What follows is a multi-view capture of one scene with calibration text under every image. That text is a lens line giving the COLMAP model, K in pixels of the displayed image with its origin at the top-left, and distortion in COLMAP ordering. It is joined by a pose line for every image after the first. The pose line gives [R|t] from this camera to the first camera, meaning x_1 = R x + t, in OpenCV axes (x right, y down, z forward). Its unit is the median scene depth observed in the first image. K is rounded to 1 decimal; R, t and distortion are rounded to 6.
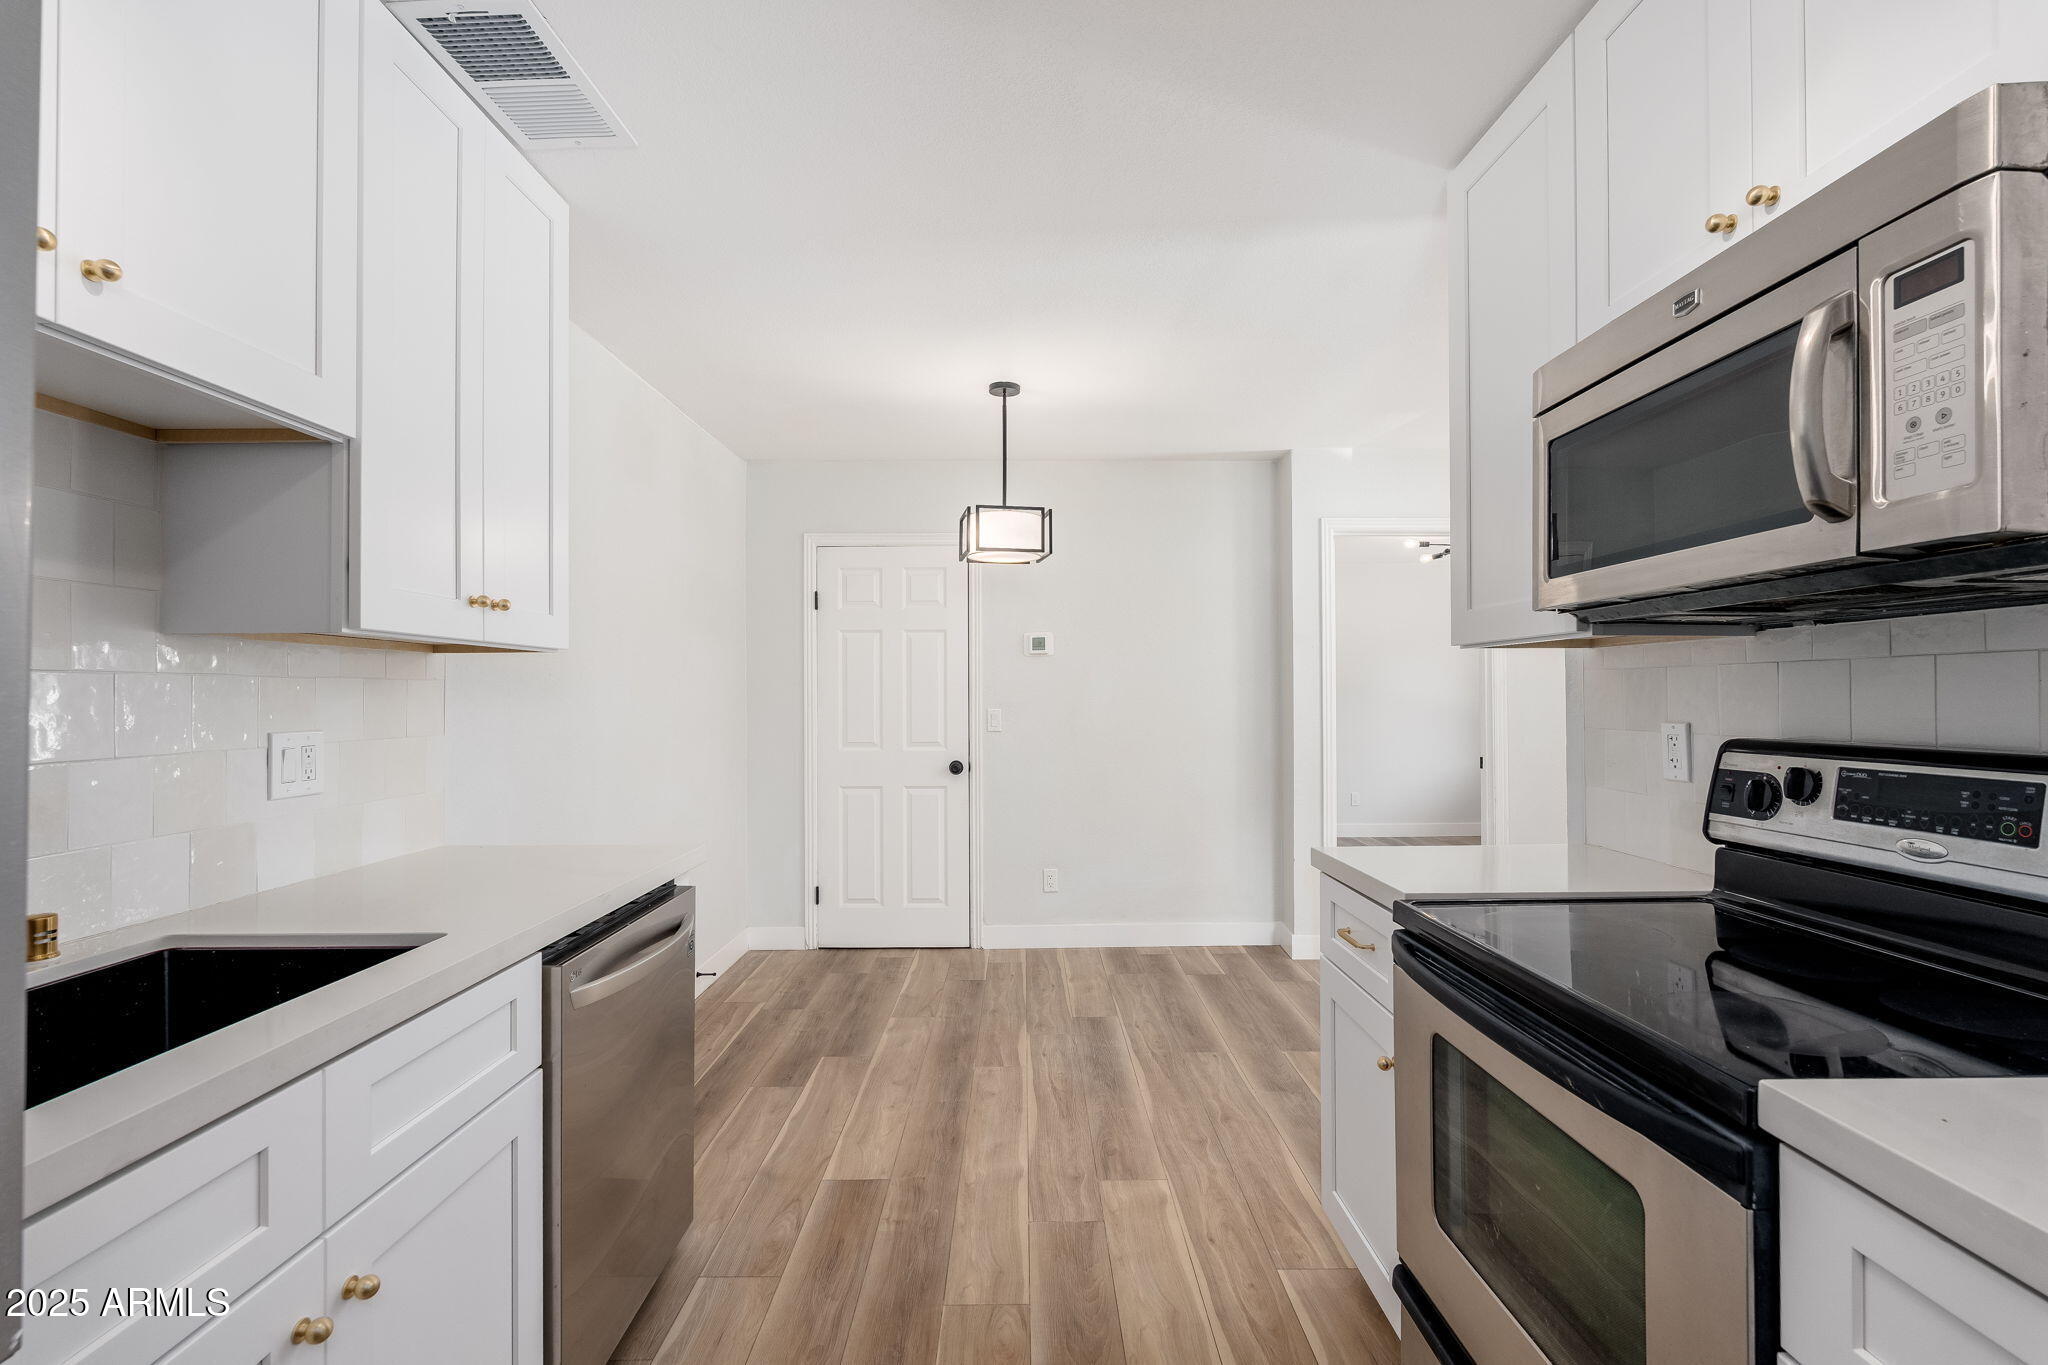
lens RADIAL K [[902.6, 0, 1017.7], [0, 902.6, 692.7], [0, 0, 1]] dist [-0.001641, -0.000150]
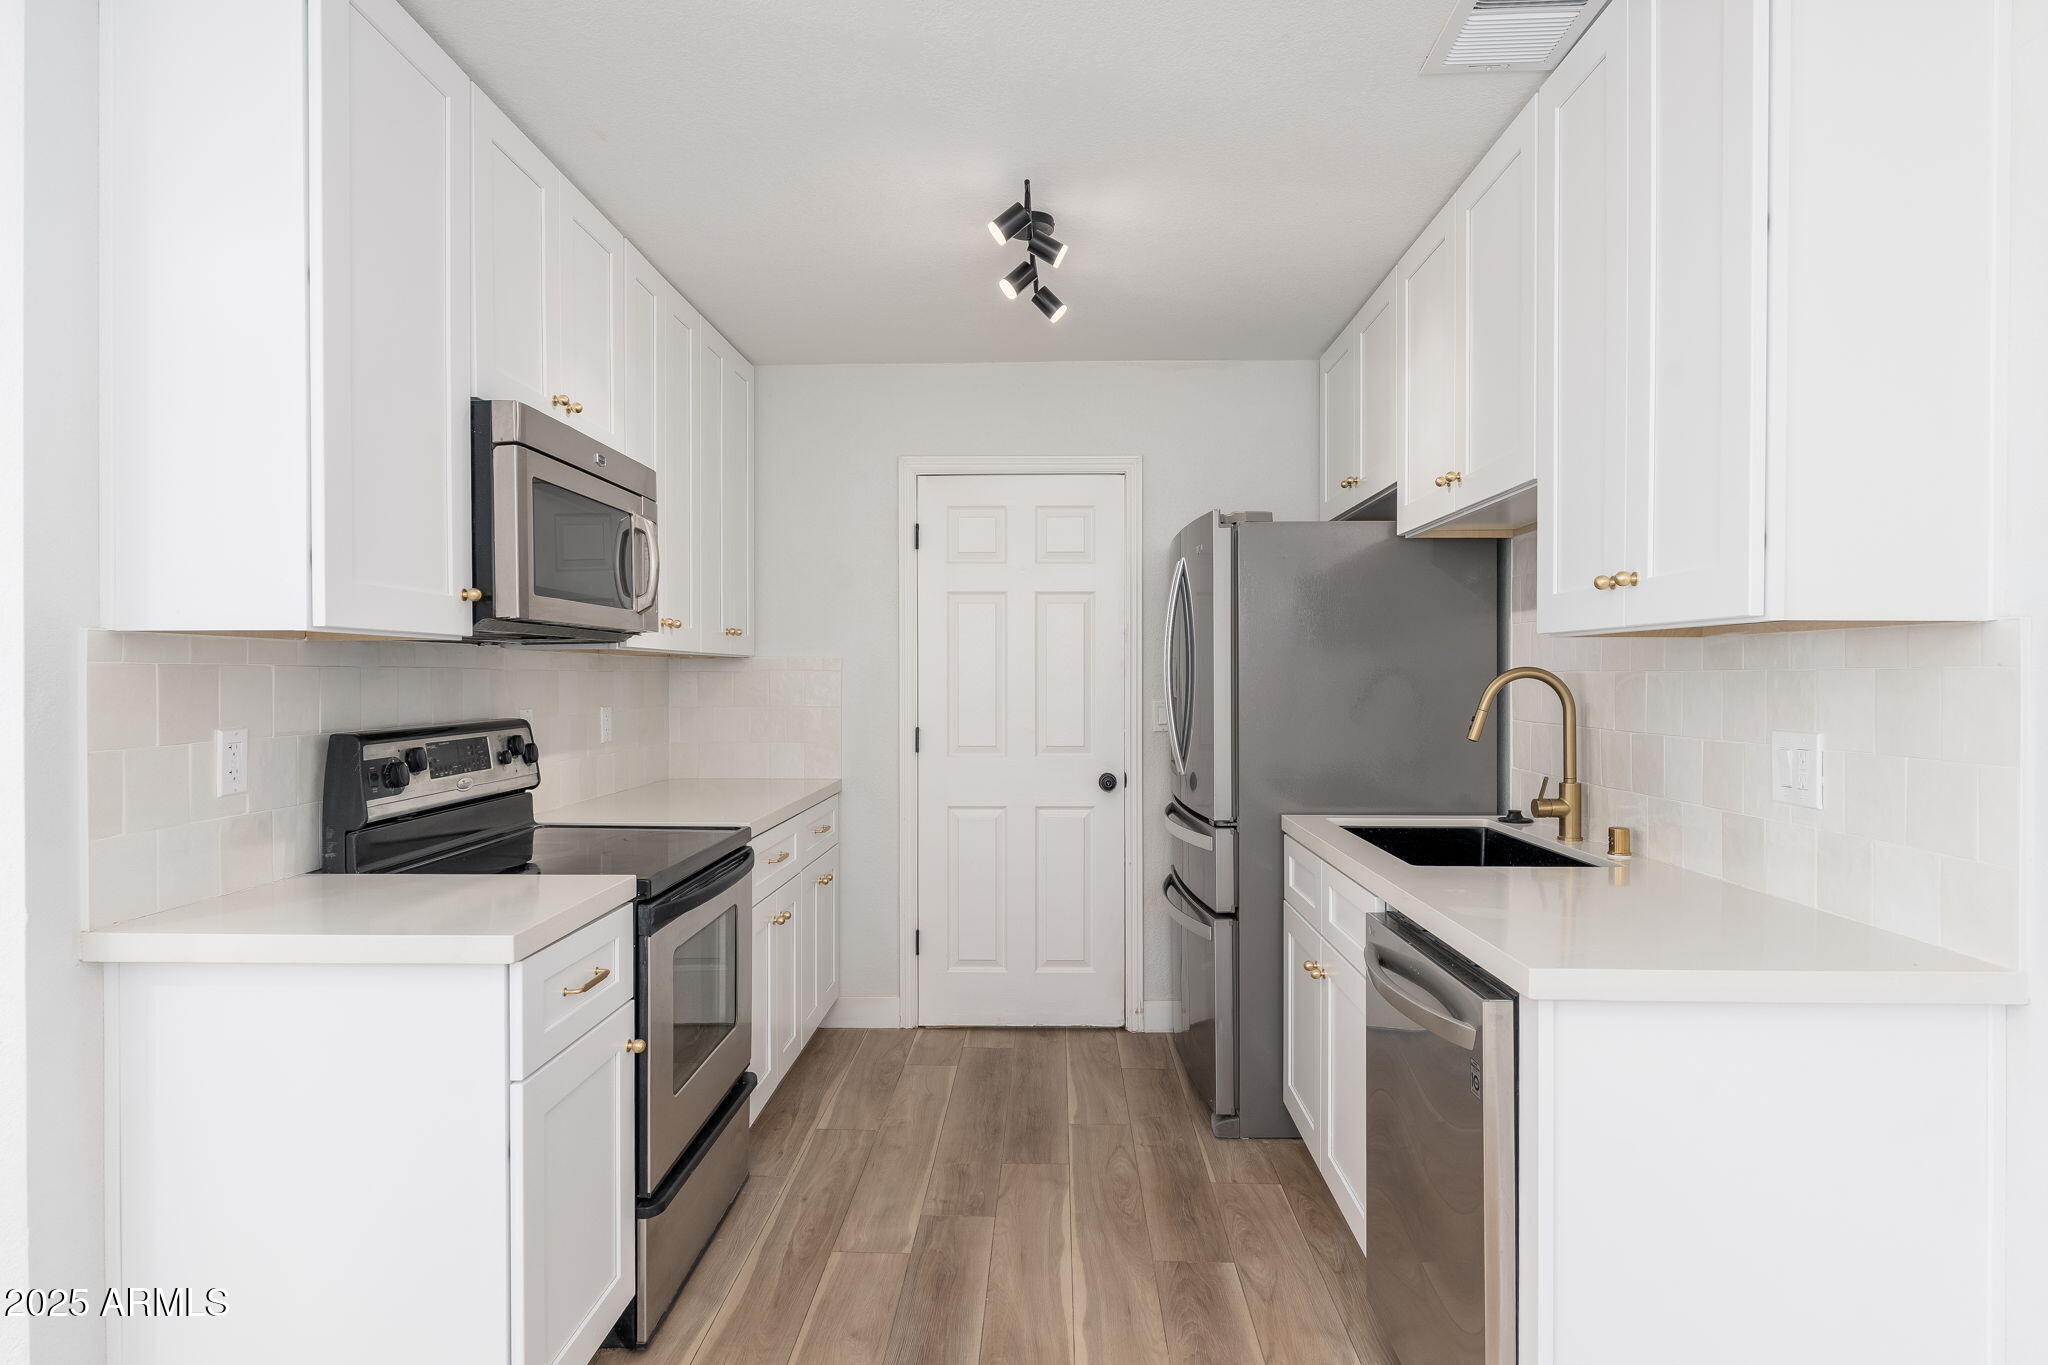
lens RADIAL K [[1123.9, 0, 1024.0], [0, 1123.9, 682.5], [0, 0, 1]] dist [-0.000652, -0.000366]
pose [[-0.999641, 0.004708, 0.026384, -0.081330], [0.004807, 0.999982, 0.003664, -0.014409], [-0.026367, 0.003790, -0.999645, 2.374669]]
